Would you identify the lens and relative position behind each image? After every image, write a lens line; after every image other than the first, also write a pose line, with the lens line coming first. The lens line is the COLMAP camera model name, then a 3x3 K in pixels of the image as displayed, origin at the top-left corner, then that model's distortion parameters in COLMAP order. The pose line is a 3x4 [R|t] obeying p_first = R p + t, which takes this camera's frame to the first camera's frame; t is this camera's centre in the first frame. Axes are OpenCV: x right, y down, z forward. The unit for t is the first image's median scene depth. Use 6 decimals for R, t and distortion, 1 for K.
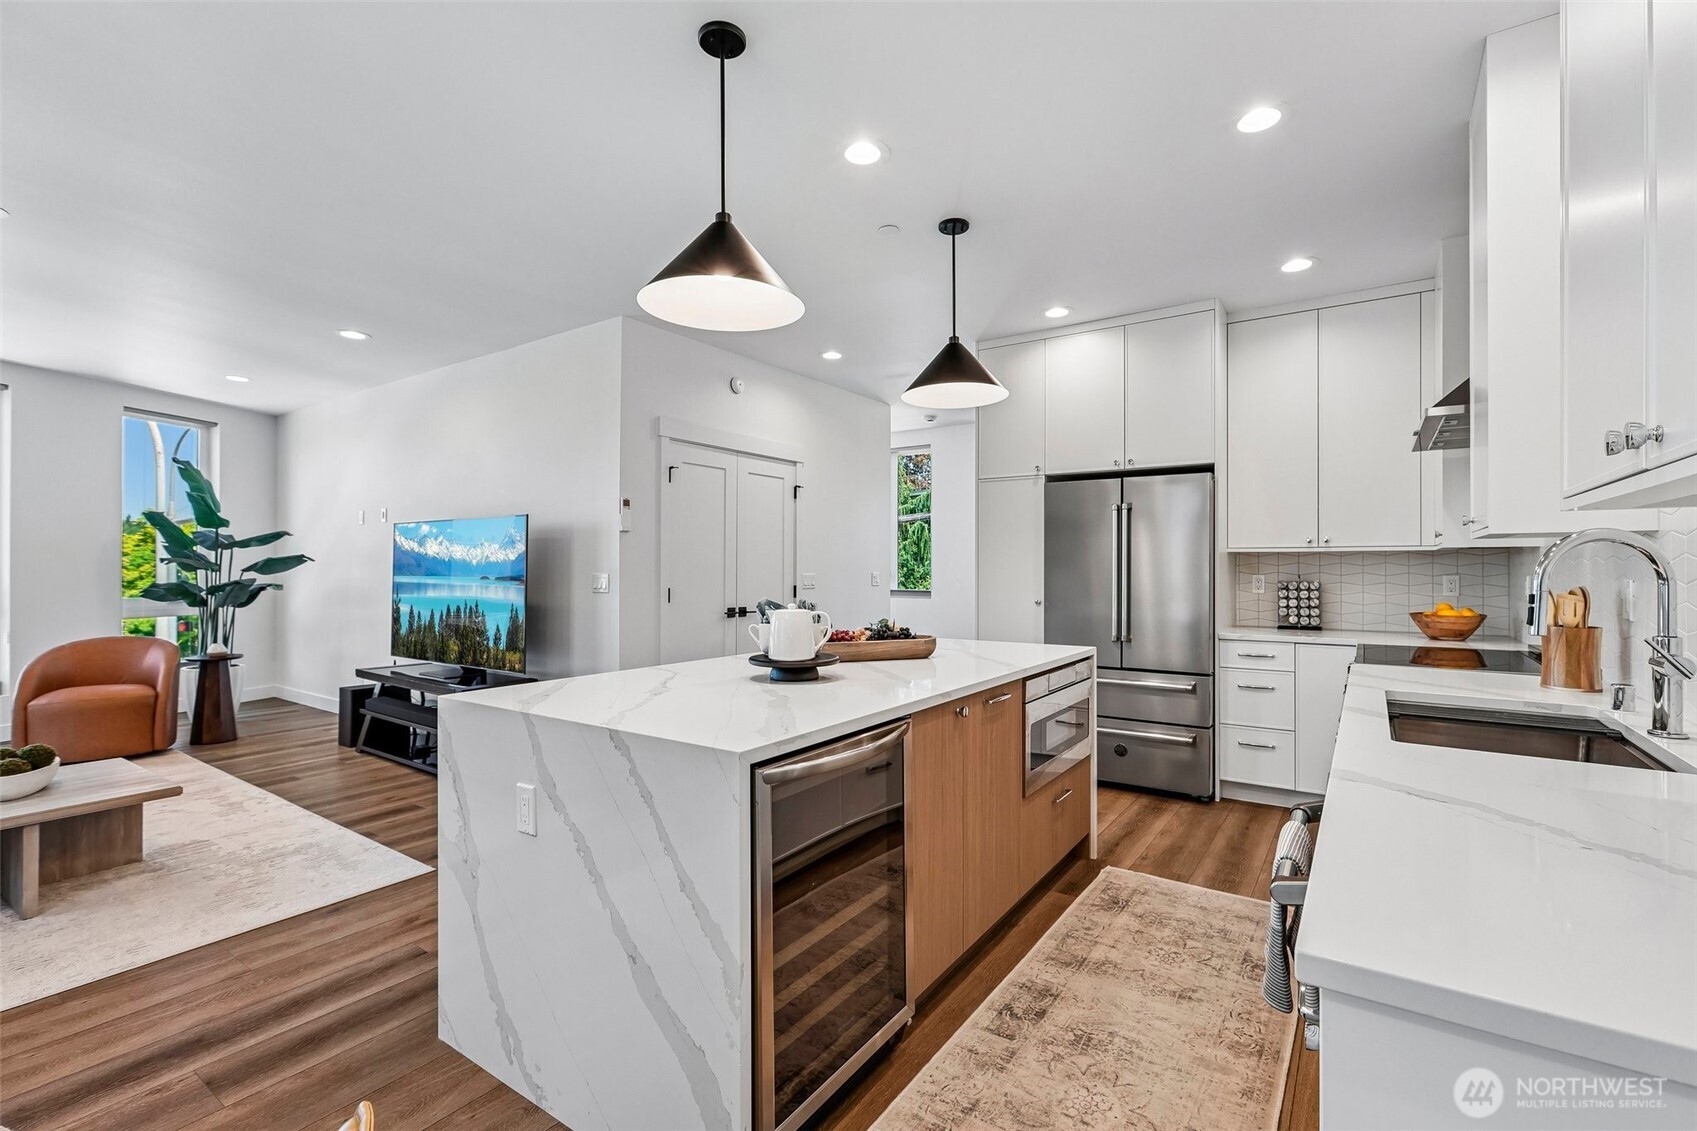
lens RADIAL K [[746.1, 0, 853.0], [0, 746.1, 567.3], [0, 0, 1]] dist [0.004206, 0.000539]
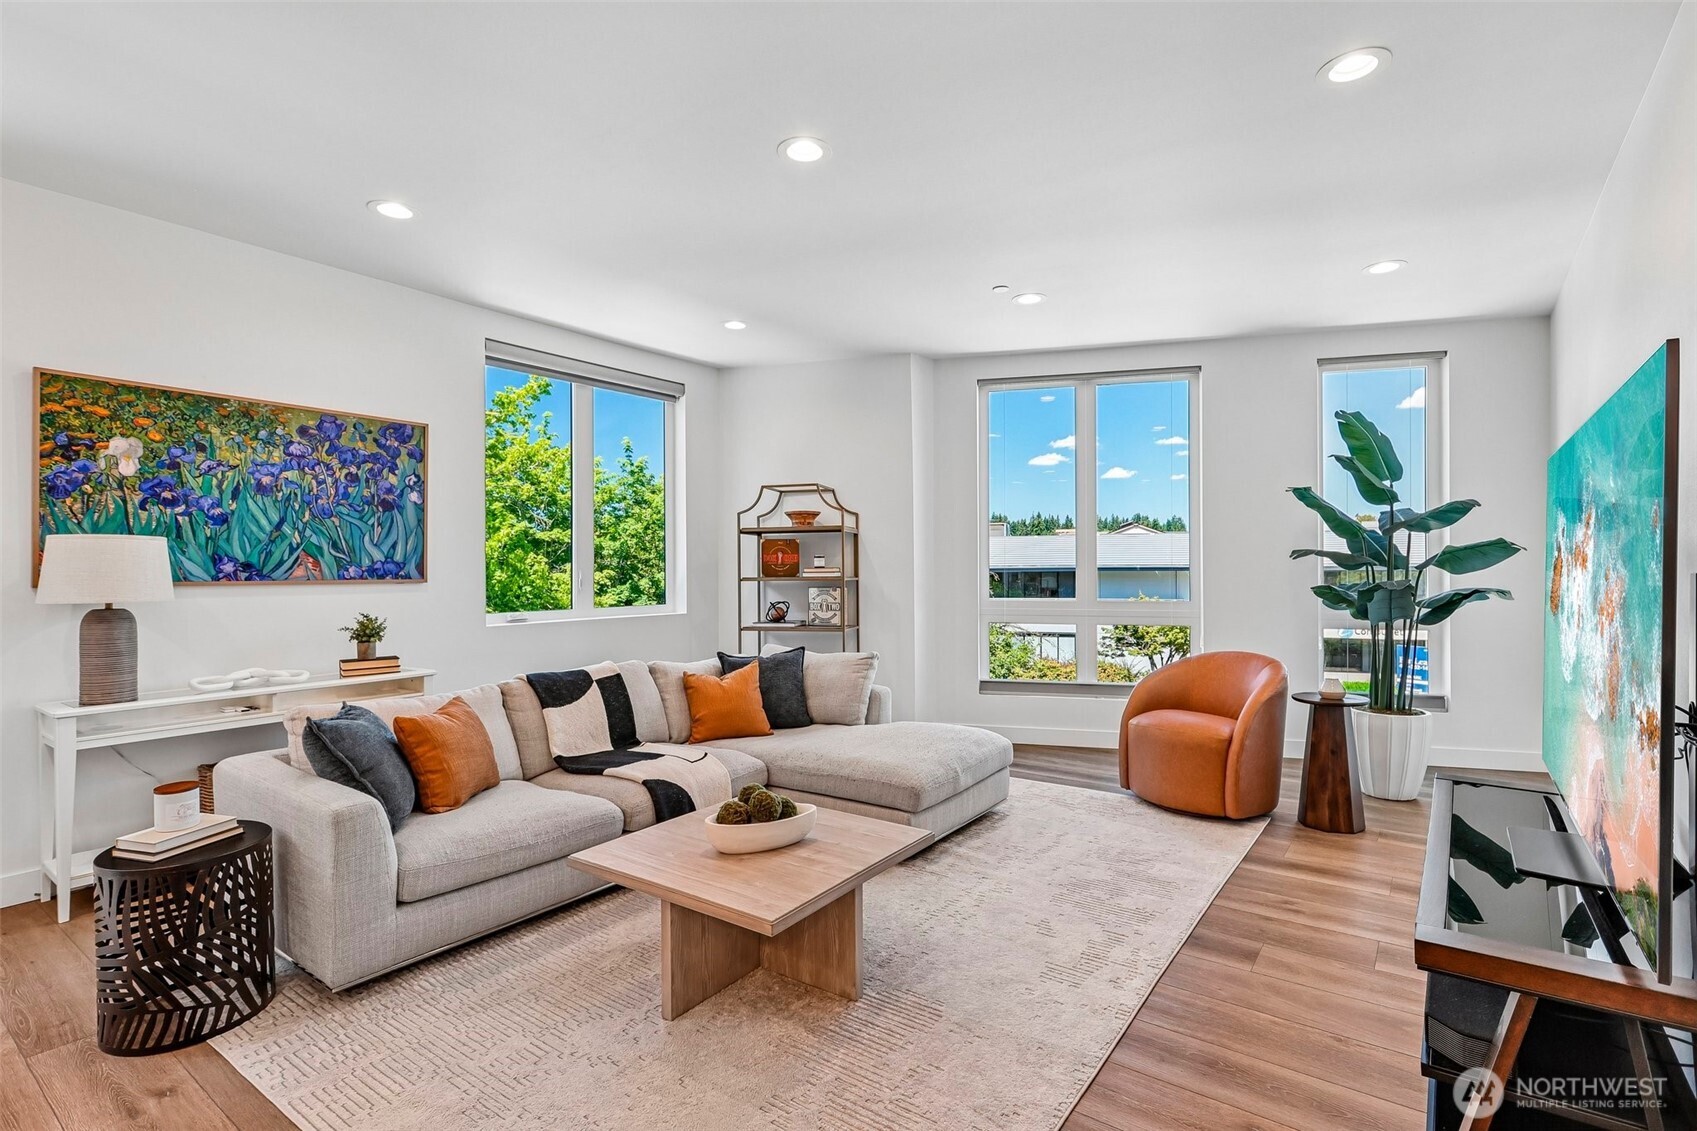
lens RADIAL K [[808.5, 0, 859.2], [0, 808.5, 567.5], [0, 0, 1]] dist [0.008884, 0.000827]
pose [[-0.018382, -0.003141, -0.999826, -0.345259], [0.008064, 0.999962, -0.003290, 0.008686], [0.999799, -0.008123, -0.018356, 1.597542]]
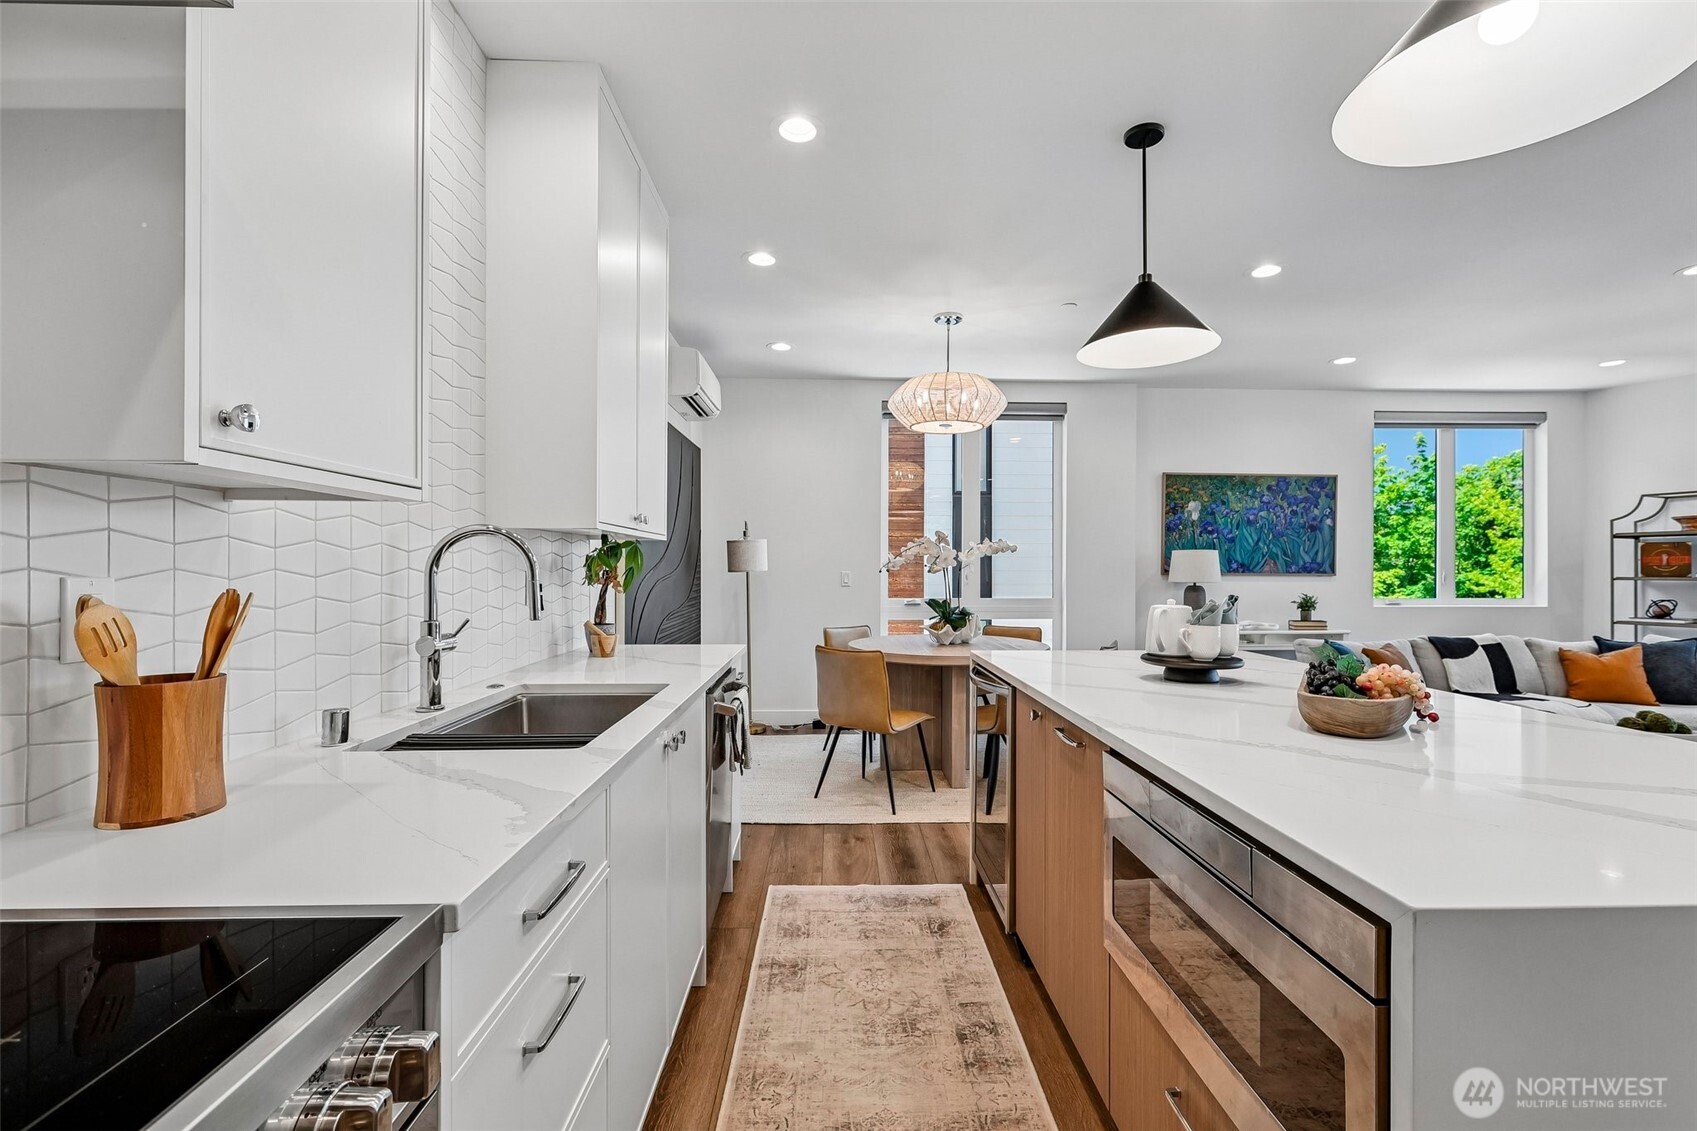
lens RADIAL K [[746.1, 0, 862.4], [0, 746.1, 563.0], [0, 0, 1]] dist [0.004206, 0.000539]
pose [[-0.797628, -0.008720, -0.603087, 0.933330], [-0.003977, 0.999950, -0.009199, 0.014875], [0.603137, -0.004939, -0.797622, 1.699664]]
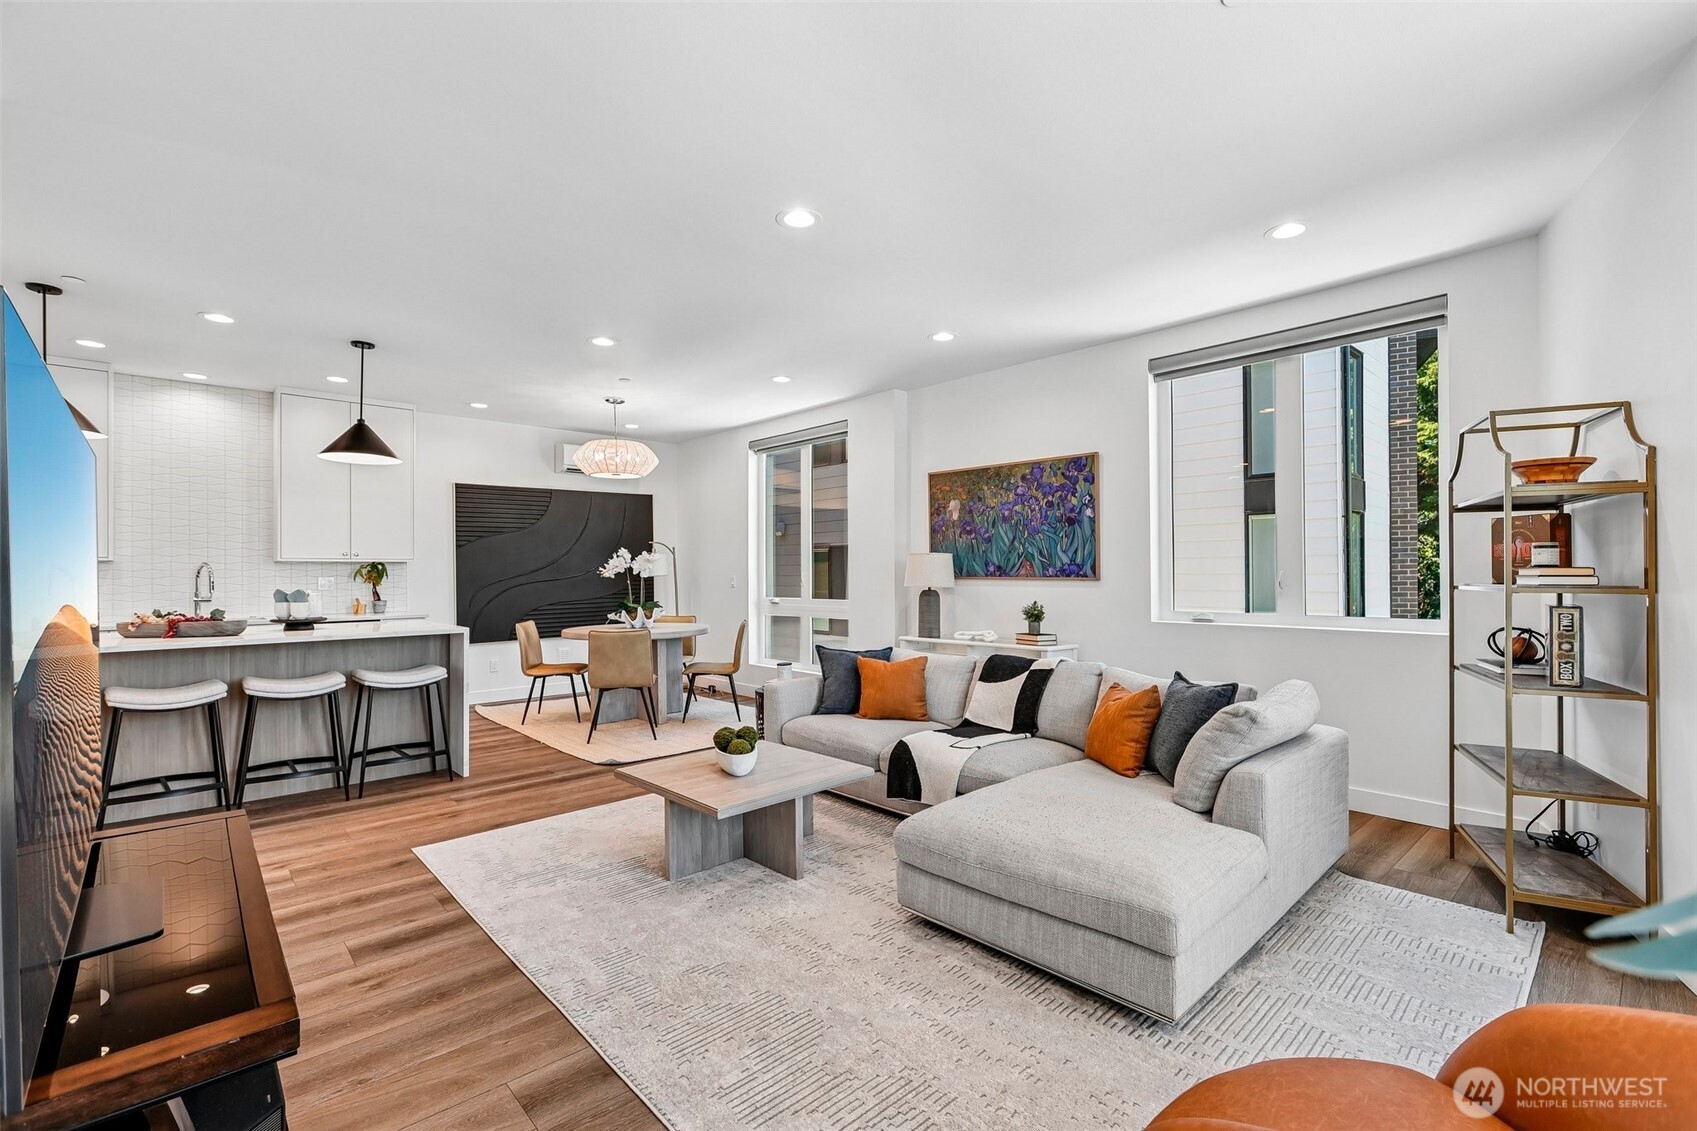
lens RADIAL K [[746.1, 0, 847.6], [0, 746.1, 568.9], [0, 0, 1]] dist [0.004206, 0.000539]
pose [[-0.975868, 0.002594, 0.218344, -2.152550], [0.001355, 0.999982, -0.005825, 0.007679], [-0.218355, -0.005389, -0.975854, 2.929238]]
